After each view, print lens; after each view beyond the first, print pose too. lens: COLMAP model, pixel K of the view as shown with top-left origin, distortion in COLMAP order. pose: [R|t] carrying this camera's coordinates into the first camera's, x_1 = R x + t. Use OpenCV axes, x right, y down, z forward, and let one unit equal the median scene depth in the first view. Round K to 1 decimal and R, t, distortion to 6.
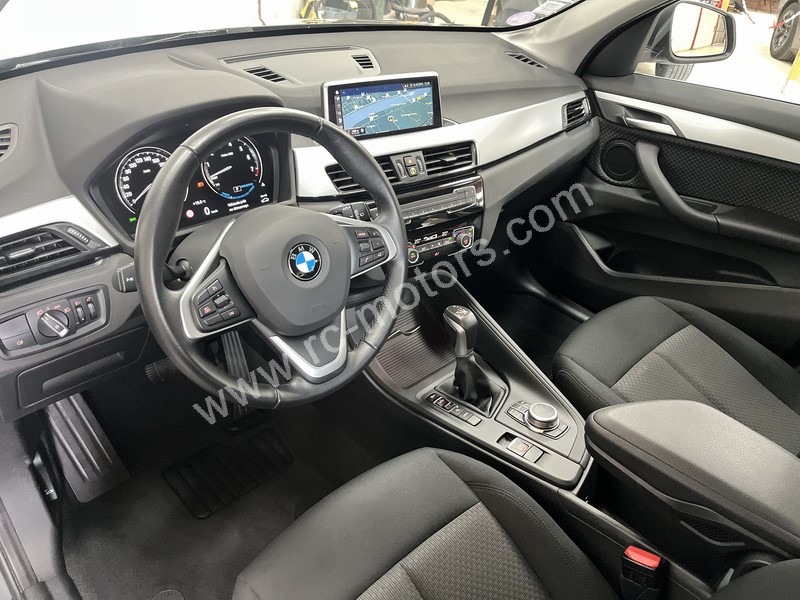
lens RADIAL K [[644.5, 0, 400.0], [0, 644.5, 300.0], [0, 0, 1]] dist [0.081110, -0.131116]
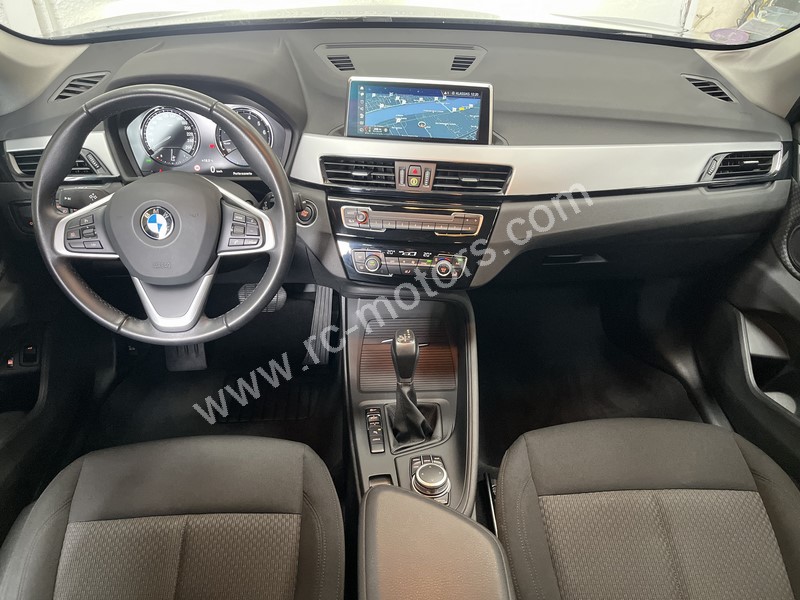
lens RADIAL K [[644.5, 0, 400.0], [0, 644.5, 300.0], [0, 0, 1]] dist [0.081110, -0.131116]
pose [[0.740107, 0.338162, -0.581282, 0.605050], [-0.322959, 0.936901, 0.133843, -0.153390], [0.589864, 0.088672, 0.802619, 0.233384]]
